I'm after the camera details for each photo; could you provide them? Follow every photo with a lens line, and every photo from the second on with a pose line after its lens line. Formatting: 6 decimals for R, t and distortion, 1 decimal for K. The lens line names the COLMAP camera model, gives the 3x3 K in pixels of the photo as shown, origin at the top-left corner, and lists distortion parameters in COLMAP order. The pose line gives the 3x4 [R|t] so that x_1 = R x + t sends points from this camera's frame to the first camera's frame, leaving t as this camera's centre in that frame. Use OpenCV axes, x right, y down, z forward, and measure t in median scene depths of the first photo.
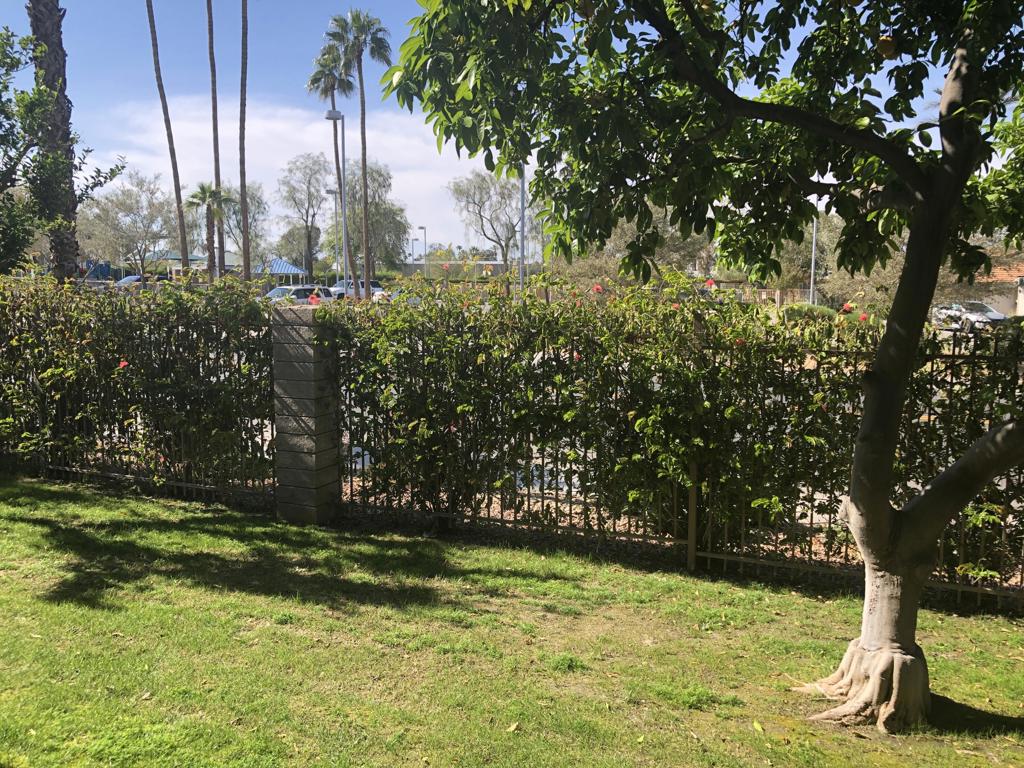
lens RADIAL K [[847.0, 0, 512.7], [0, 847.0, 387.8], [0, 0, 1]] dist [0.053962, -0.065980]
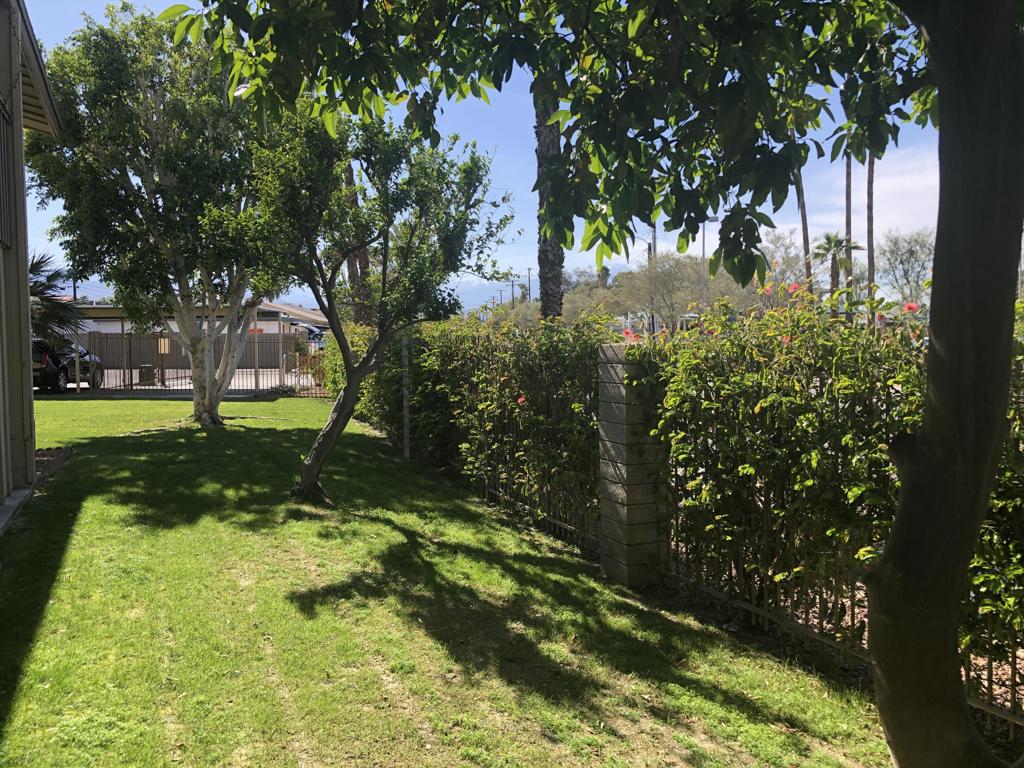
lens RADIAL K [[847.0, 0, 512.3], [0, 847.0, 377.8], [0, 0, 1]] dist [0.053962, -0.065980]
pose [[0.701323, 0.022147, -0.712499, 0.325585], [-0.077599, 0.995949, -0.045424, -0.007322], [0.708607, 0.087146, 0.700201, 0.278399]]
